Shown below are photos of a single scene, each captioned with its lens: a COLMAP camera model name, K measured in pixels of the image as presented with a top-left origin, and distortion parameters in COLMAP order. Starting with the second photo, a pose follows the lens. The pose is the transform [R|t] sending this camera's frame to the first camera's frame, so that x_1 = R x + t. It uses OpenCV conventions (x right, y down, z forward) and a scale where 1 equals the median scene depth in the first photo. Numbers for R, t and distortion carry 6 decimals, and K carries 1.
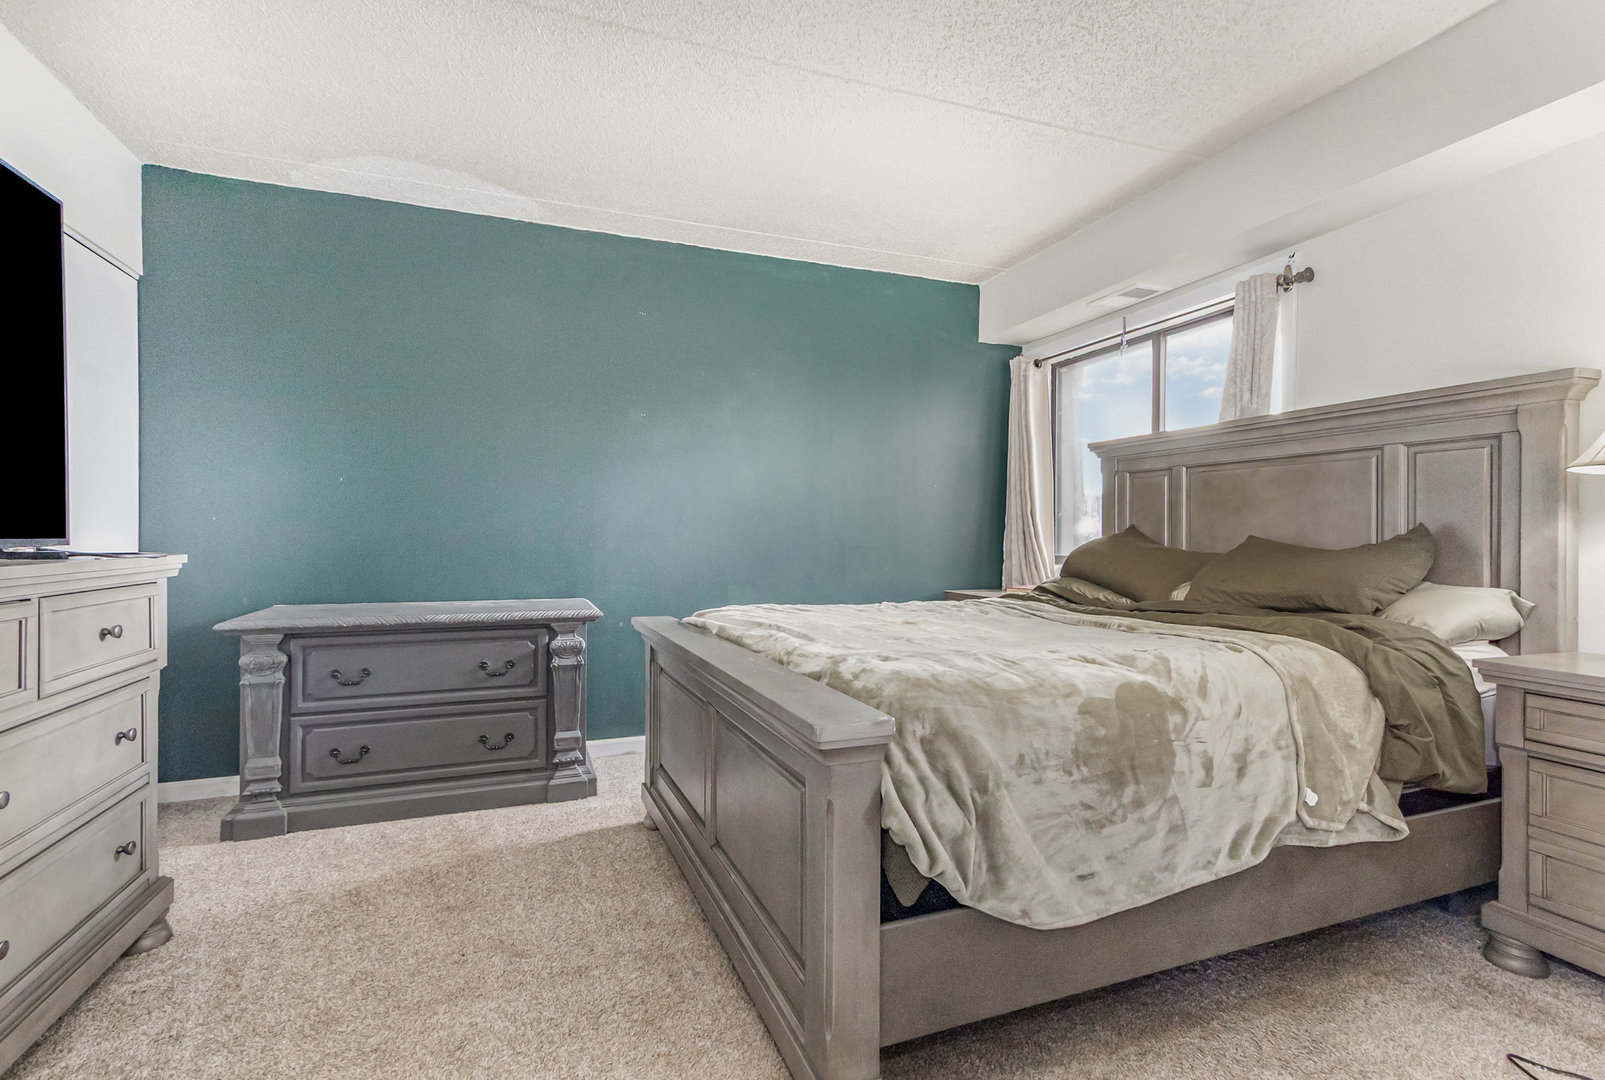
lens RADIAL K [[750.0, 0, 804.8], [0, 750.0, 541.2], [0, 0, 1]] dist [0.006086, 0.000583]
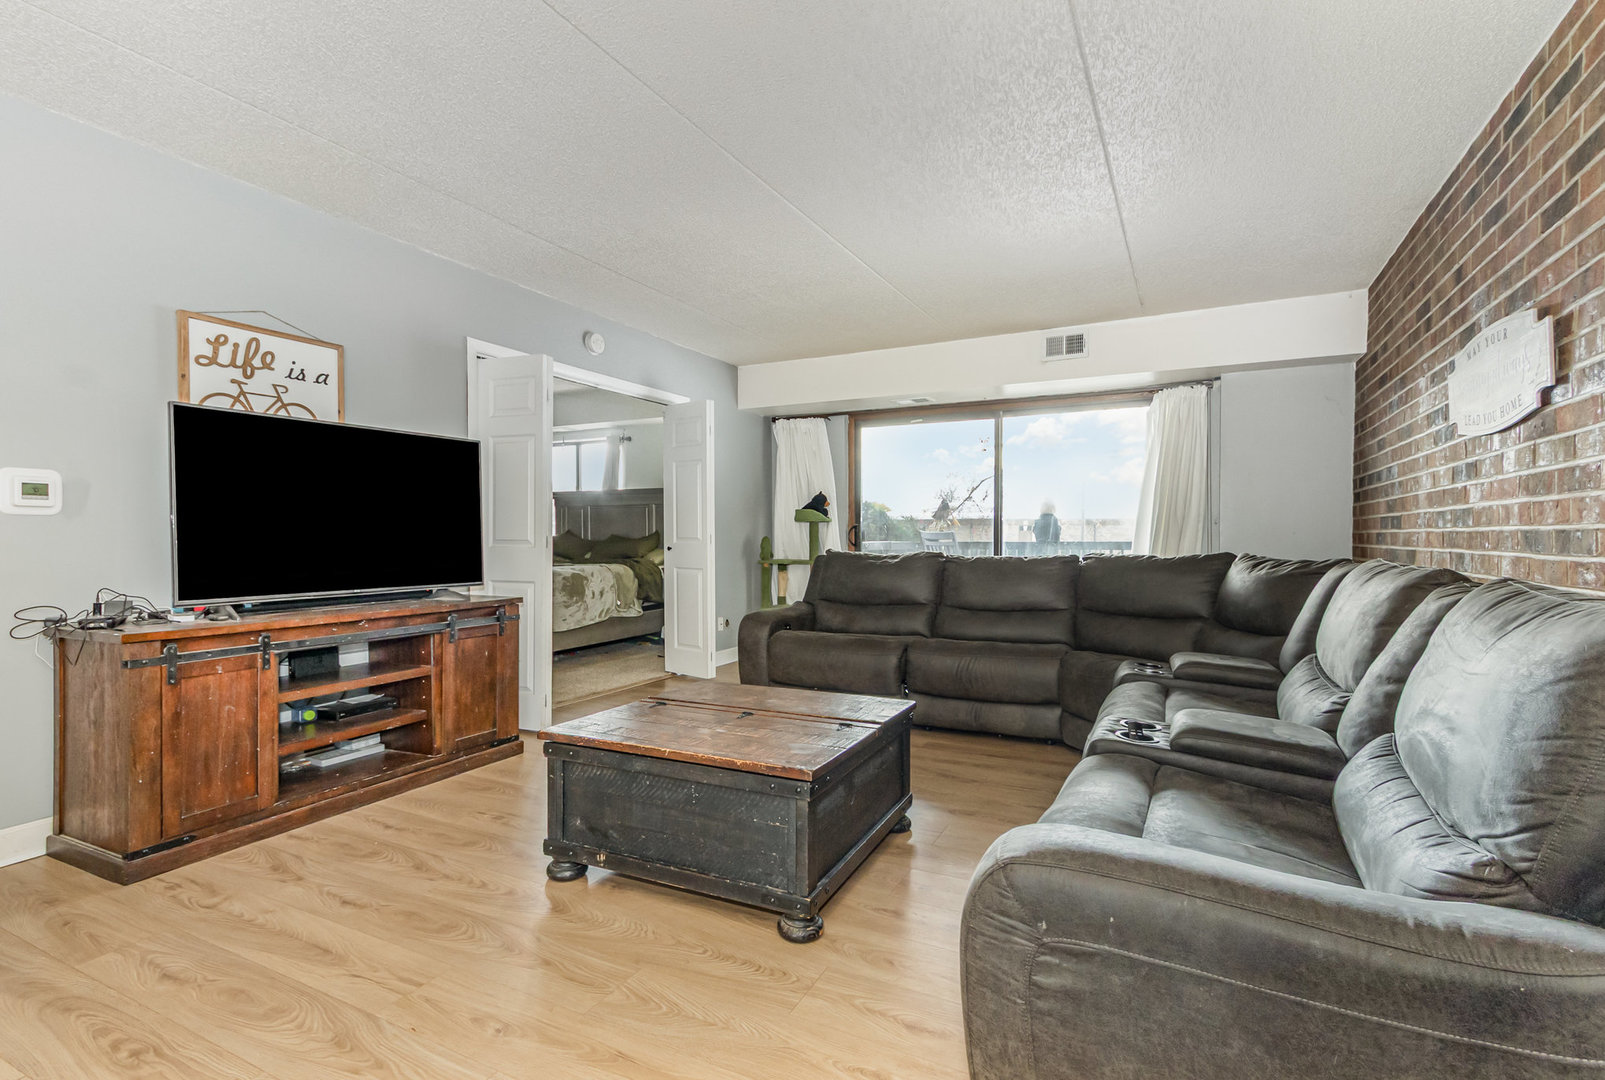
lens RADIAL K [[750.0, 0, 803.6], [0, 750.0, 542.2], [0, 0, 1]] dist [0.006086, 0.000583]
pose [[0.739215, -0.007146, 0.673432, -1.094829], [0.004237, 0.999973, 0.005959, 0.015269], [-0.673456, -0.001552, 0.739226, -2.239460]]
